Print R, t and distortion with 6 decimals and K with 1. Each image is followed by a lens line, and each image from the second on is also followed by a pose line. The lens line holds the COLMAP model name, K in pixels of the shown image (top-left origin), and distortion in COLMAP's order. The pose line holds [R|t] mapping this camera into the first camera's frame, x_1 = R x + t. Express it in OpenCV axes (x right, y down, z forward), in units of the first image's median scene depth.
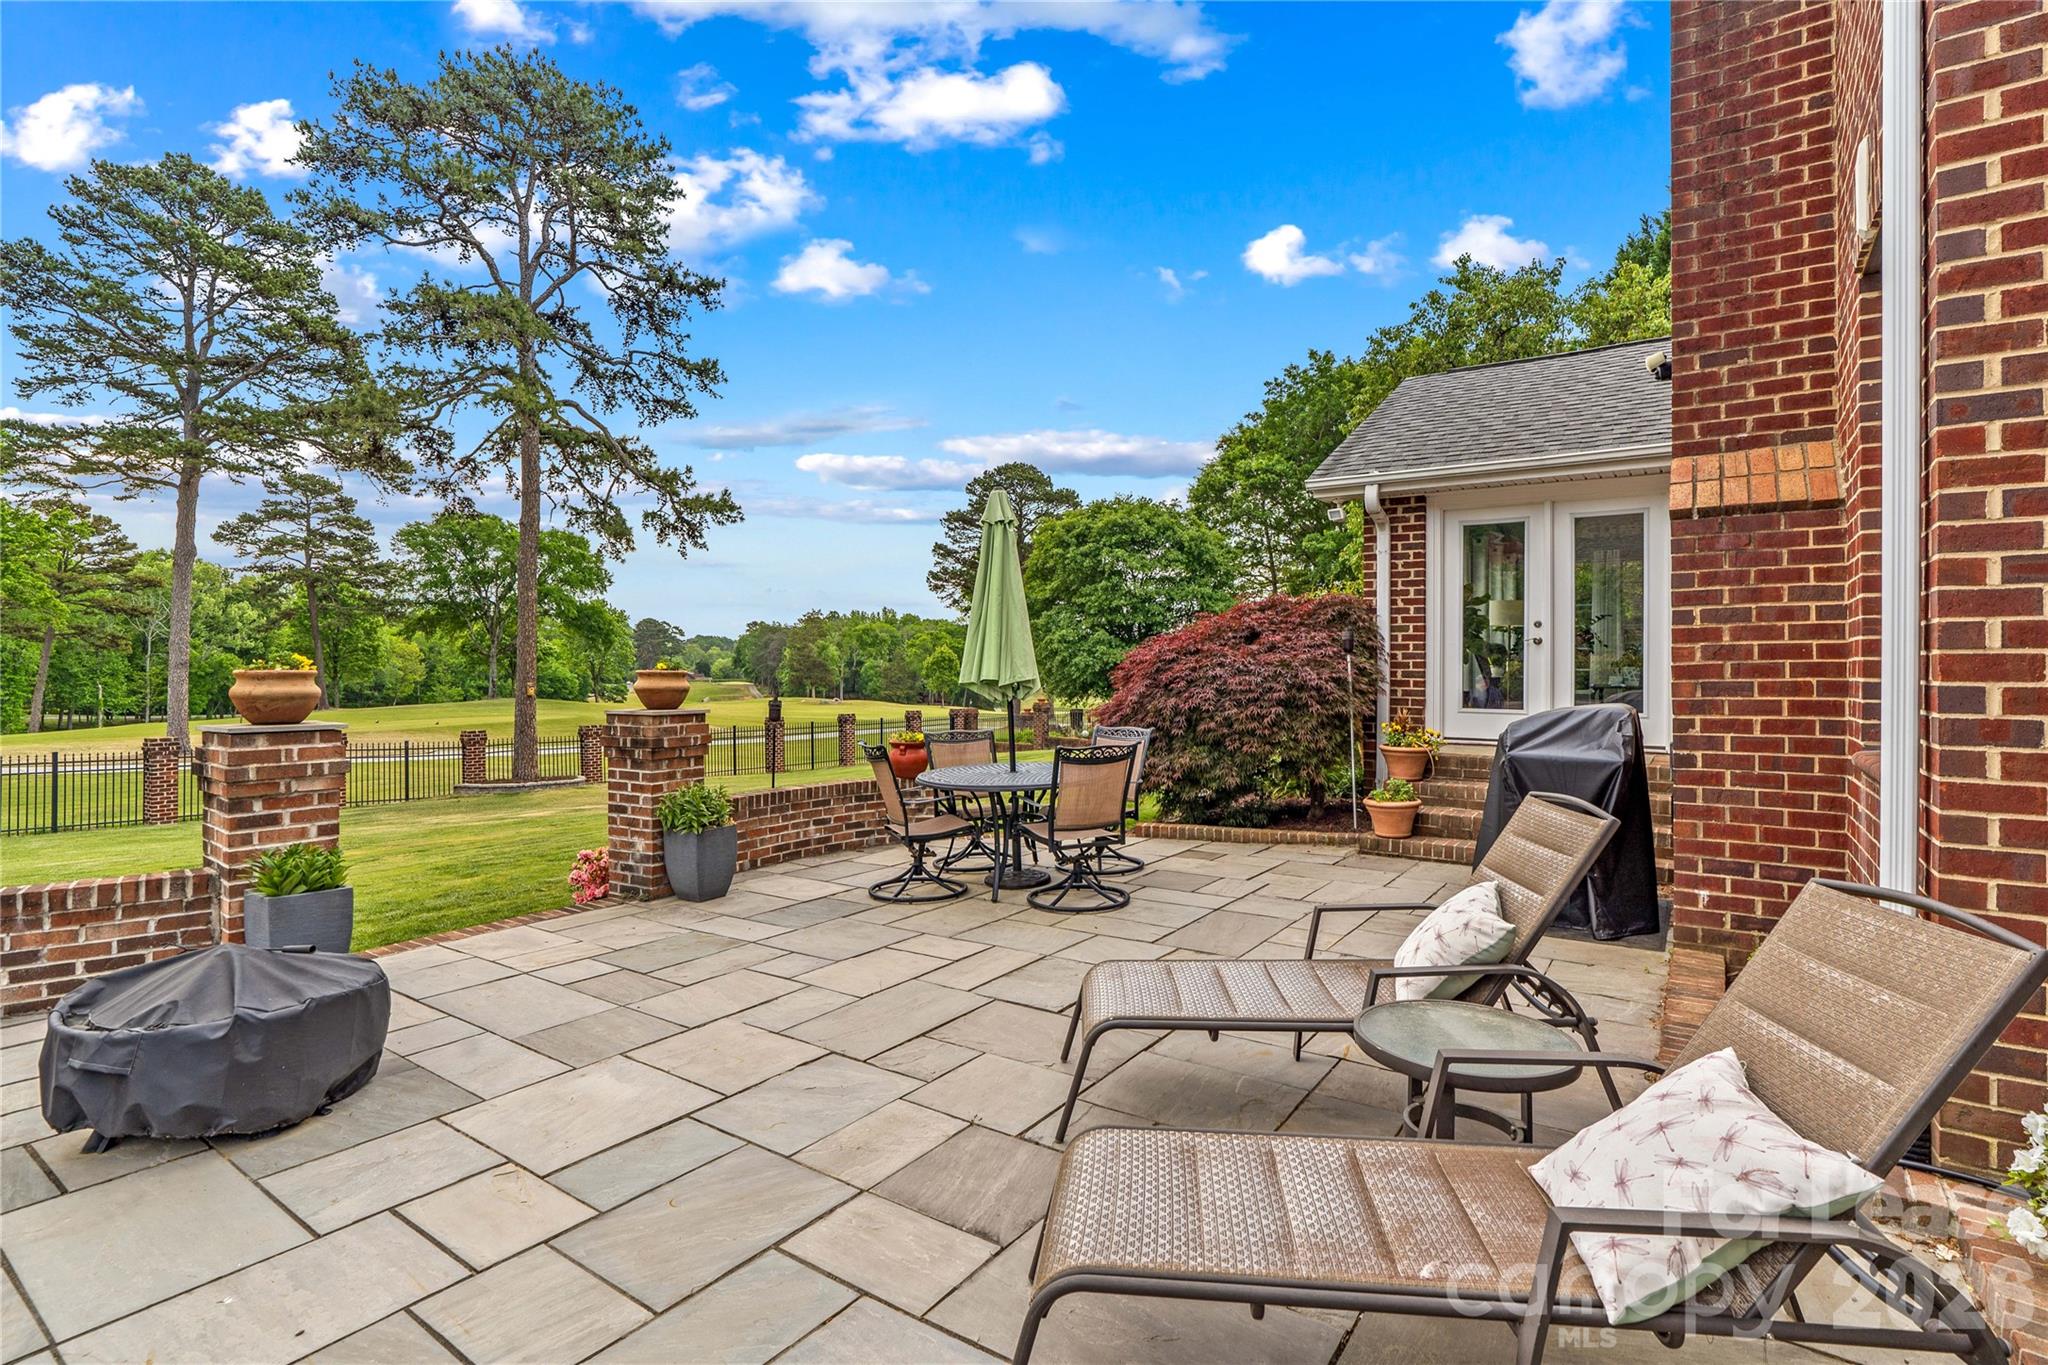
lens RADIAL K [[949.0, 0, 1025.7], [0, 949.0, 659.5], [0, 0, 1]] dist [-0.000529, 0.000347]
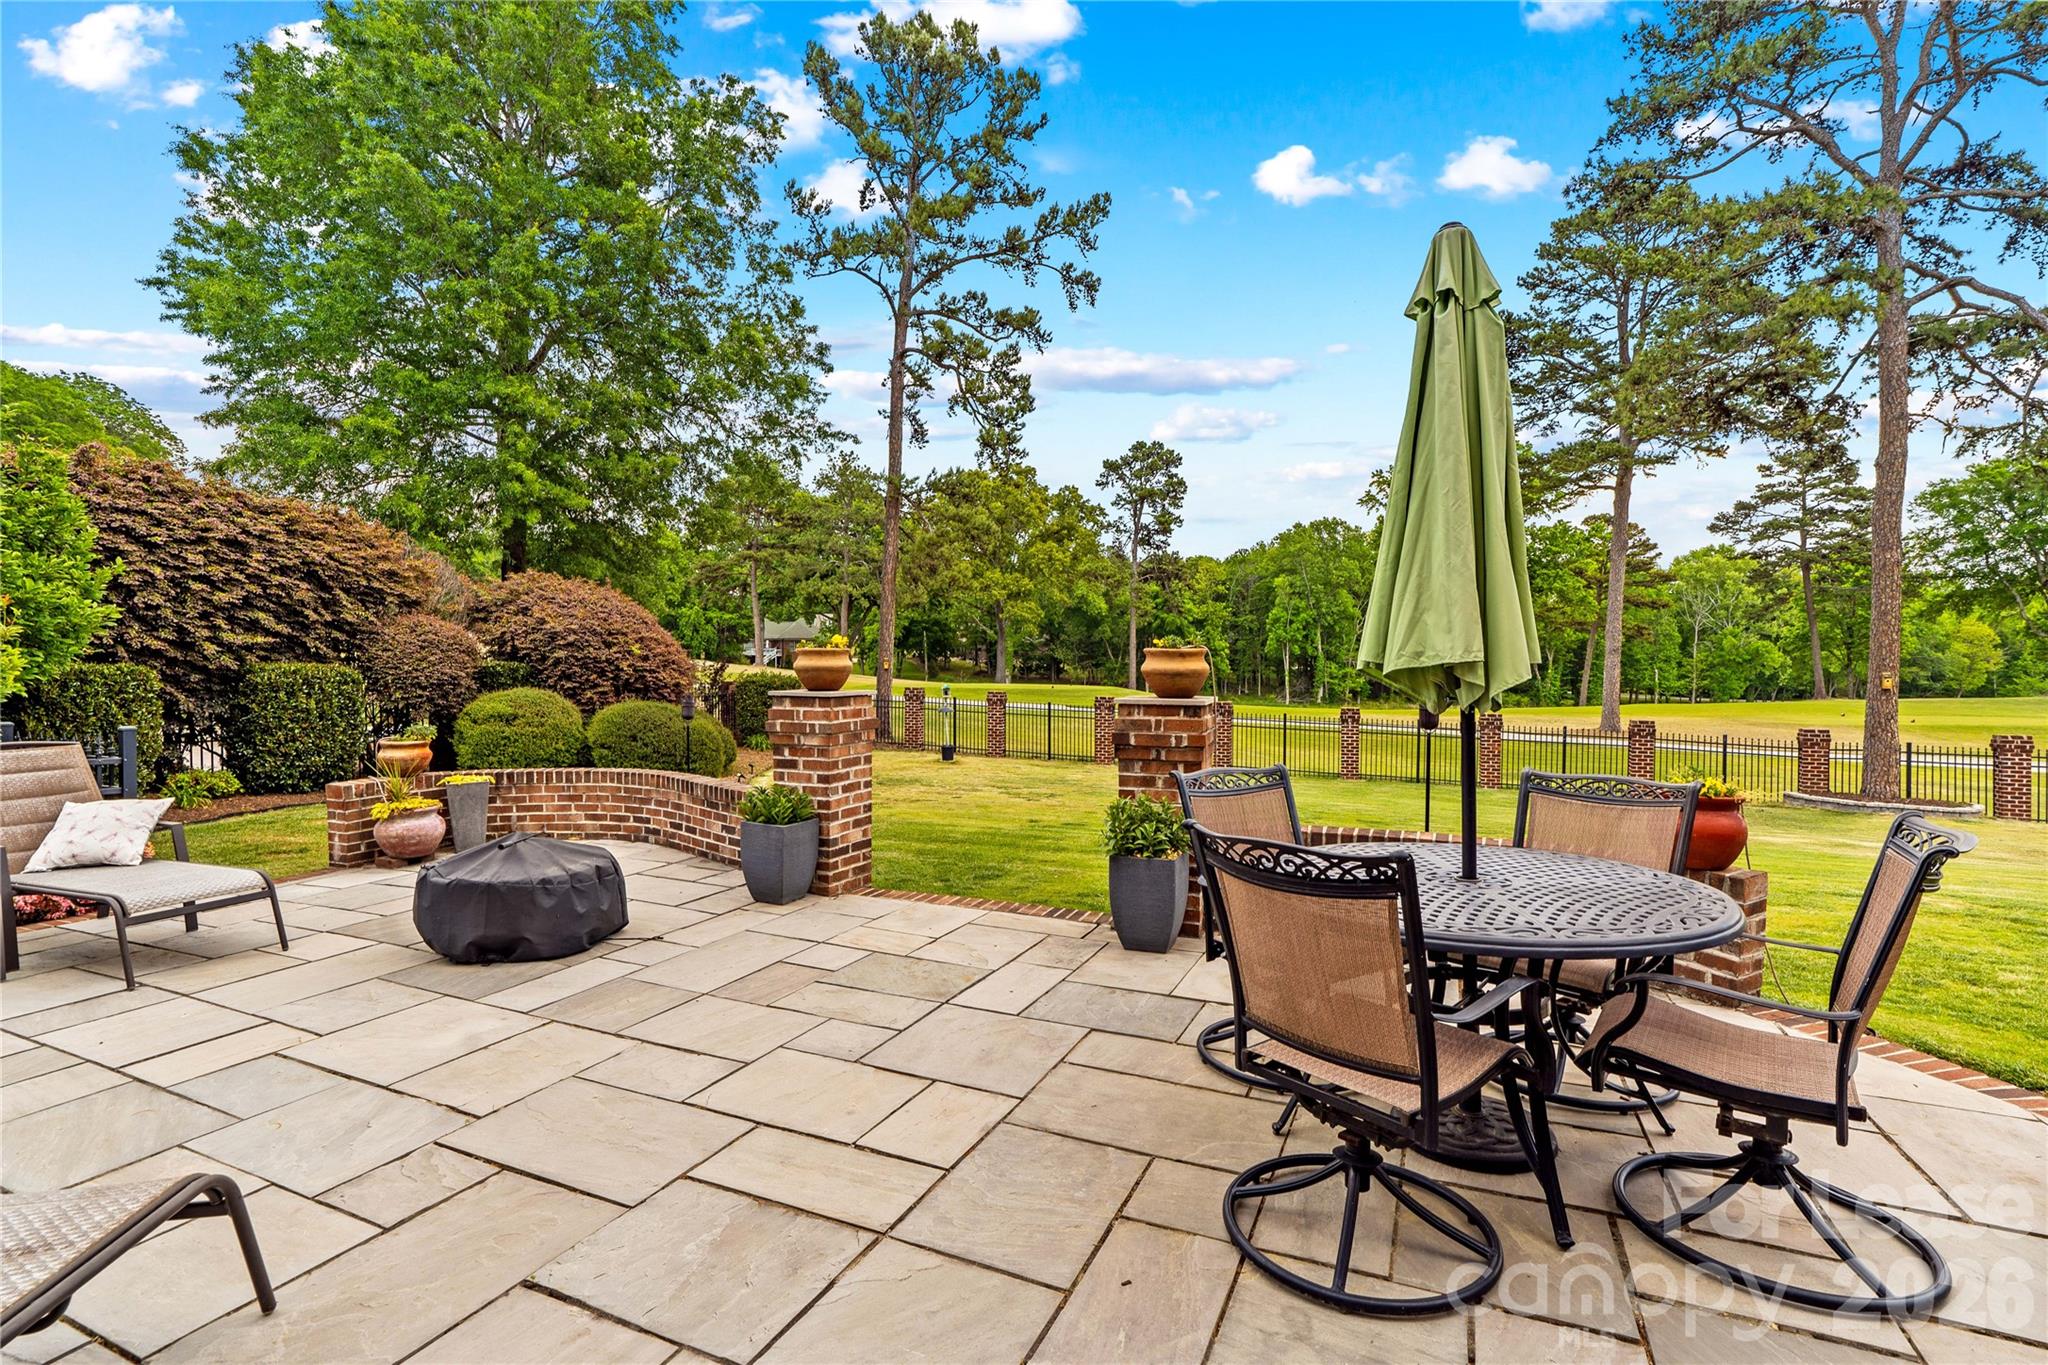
lens RADIAL K [[956.1, 0, 1024.0], [0, 956.1, 682.5], [0, 0, 1]] dist [-0.009679, 0.000449]
pose [[0.197956, 0.028507, -0.979796, 0.058229], [0.008618, 0.999488, 0.030821, 0.002227], [0.980173, -0.014545, 0.197609, 0.113716]]
